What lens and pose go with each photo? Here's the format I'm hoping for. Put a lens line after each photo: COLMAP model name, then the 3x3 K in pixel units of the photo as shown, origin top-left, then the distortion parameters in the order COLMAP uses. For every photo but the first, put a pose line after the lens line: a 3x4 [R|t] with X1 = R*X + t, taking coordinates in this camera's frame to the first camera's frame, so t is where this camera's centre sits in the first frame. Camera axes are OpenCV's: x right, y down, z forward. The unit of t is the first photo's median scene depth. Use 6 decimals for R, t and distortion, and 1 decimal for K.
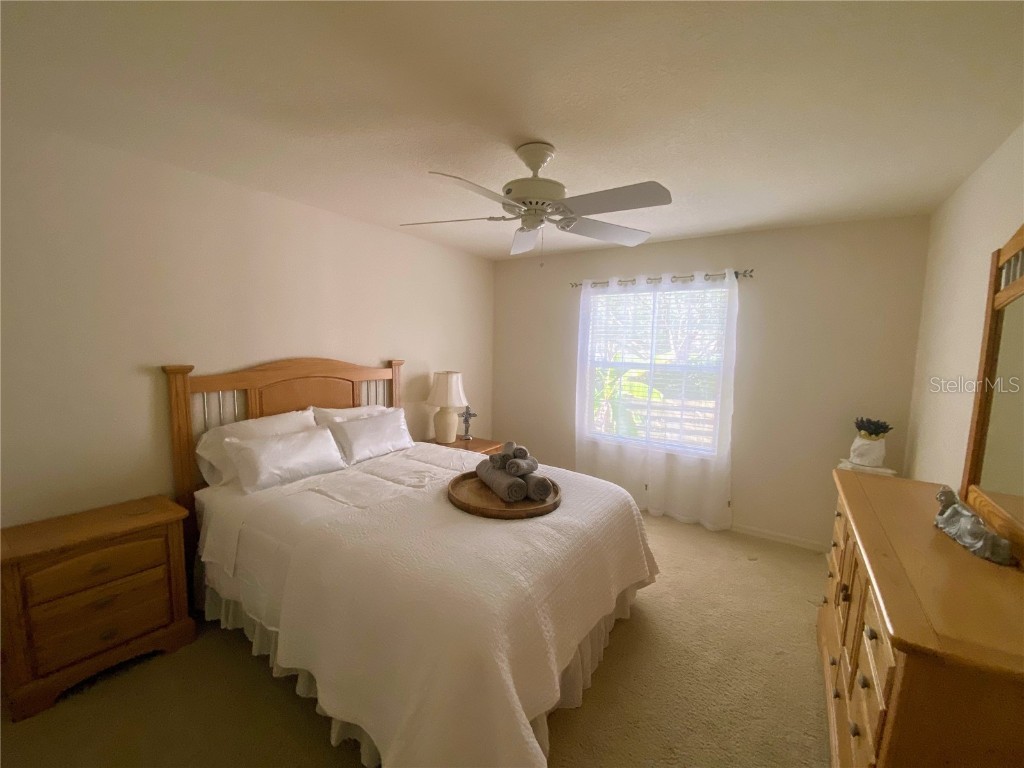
lens RADIAL K [[420.9, 0, 518.2], [0, 420.9, 384.8], [0, 0, 1]] dist [-0.040202, -0.000139]
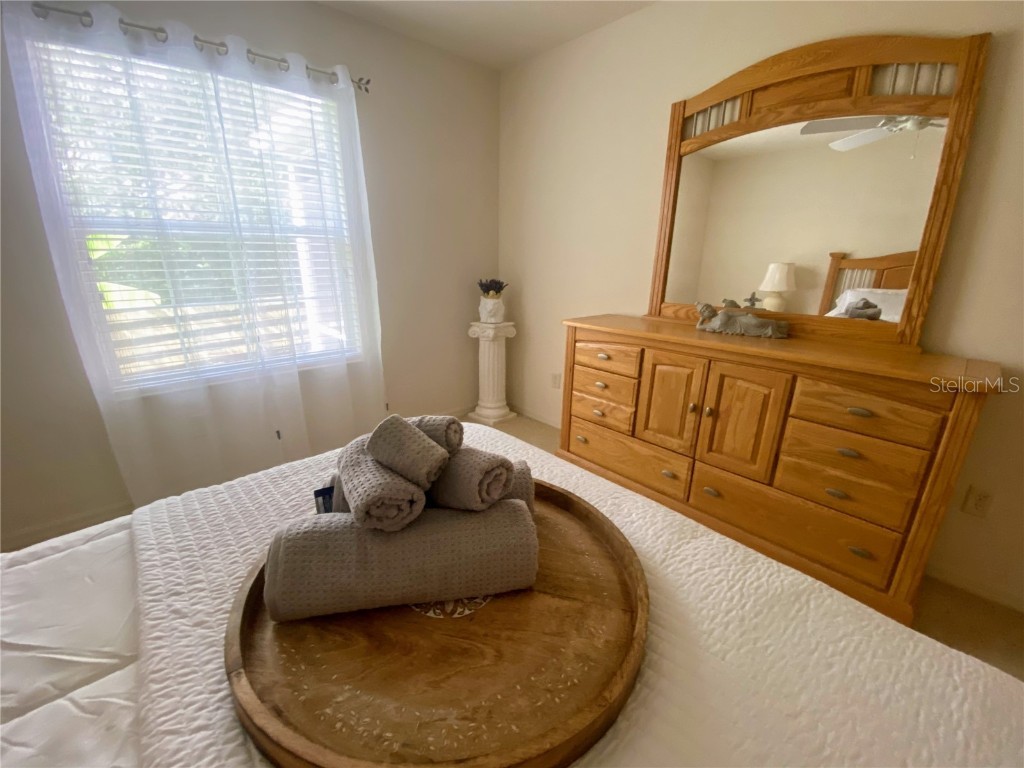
lens RADIAL K [[420.9, 0, 518.2], [0, 420.9, 384.8], [0, 0, 1]] dist [-0.040202, -0.000139]
pose [[0.248014, -0.298313, 0.921683, -0.158505], [0.087651, 0.954416, 0.285321, 0.036961], [-0.964783, 0.010023, 0.262856, 0.573519]]
